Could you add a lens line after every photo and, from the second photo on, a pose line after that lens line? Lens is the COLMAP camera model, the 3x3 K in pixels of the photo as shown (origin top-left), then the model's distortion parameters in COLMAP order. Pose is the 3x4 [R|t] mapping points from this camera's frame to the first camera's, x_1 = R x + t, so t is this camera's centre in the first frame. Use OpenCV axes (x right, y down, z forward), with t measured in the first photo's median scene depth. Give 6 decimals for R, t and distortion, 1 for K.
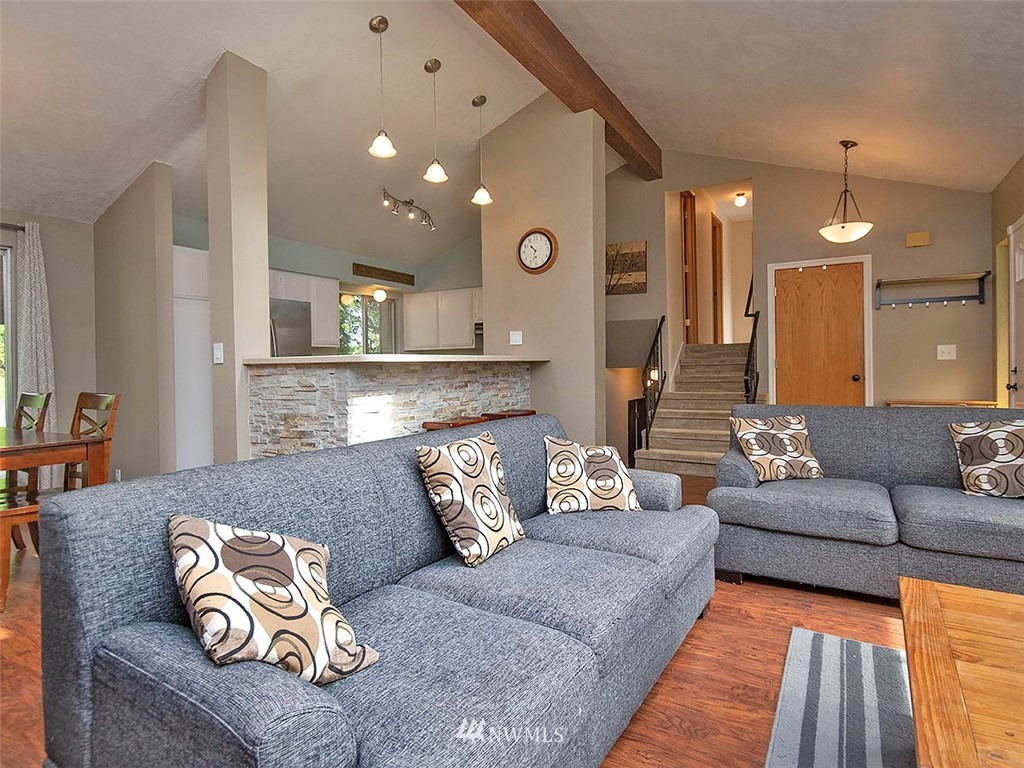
lens RADIAL K [[553.6, 0, 504.6], [0, 553.6, 375.0], [0, 0, 1]] dist [0.003599, -0.000293]
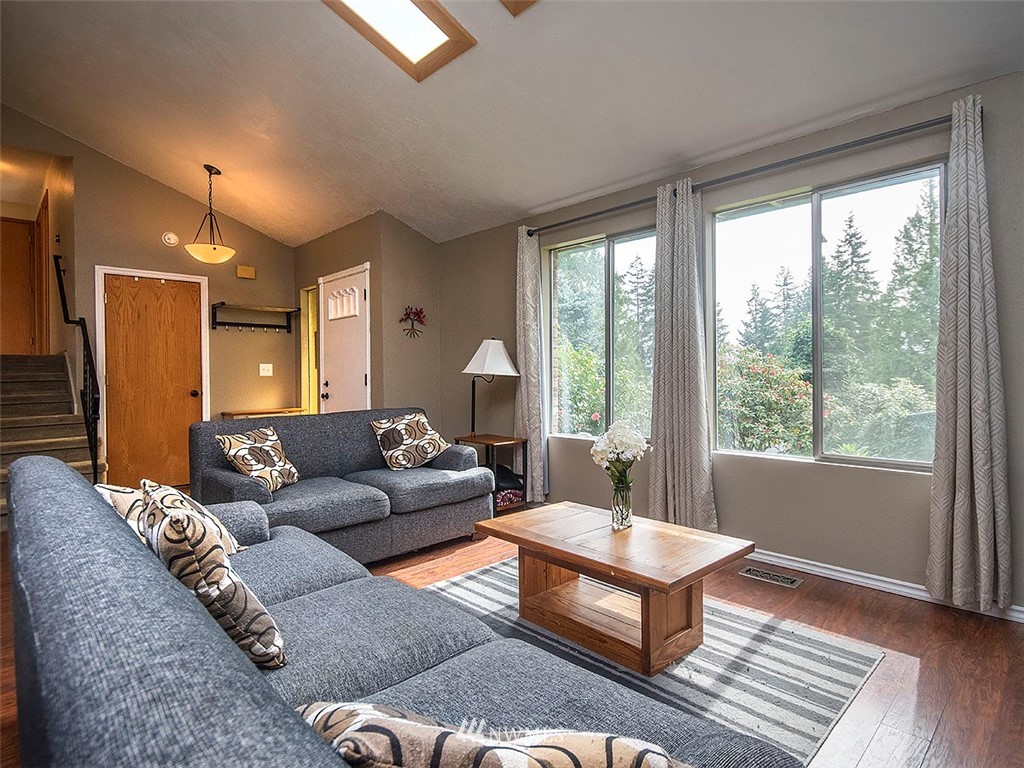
lens RADIAL K [[553.6, 0, 504.6], [0, 553.6, 375.0], [0, 0, 1]] dist [0.003599, -0.000293]
pose [[0.250150, 0.008237, 0.968172, -0.260853], [0.025080, 0.999573, -0.014984, 0.001018], [-0.967882, 0.028030, 0.249836, 0.217174]]
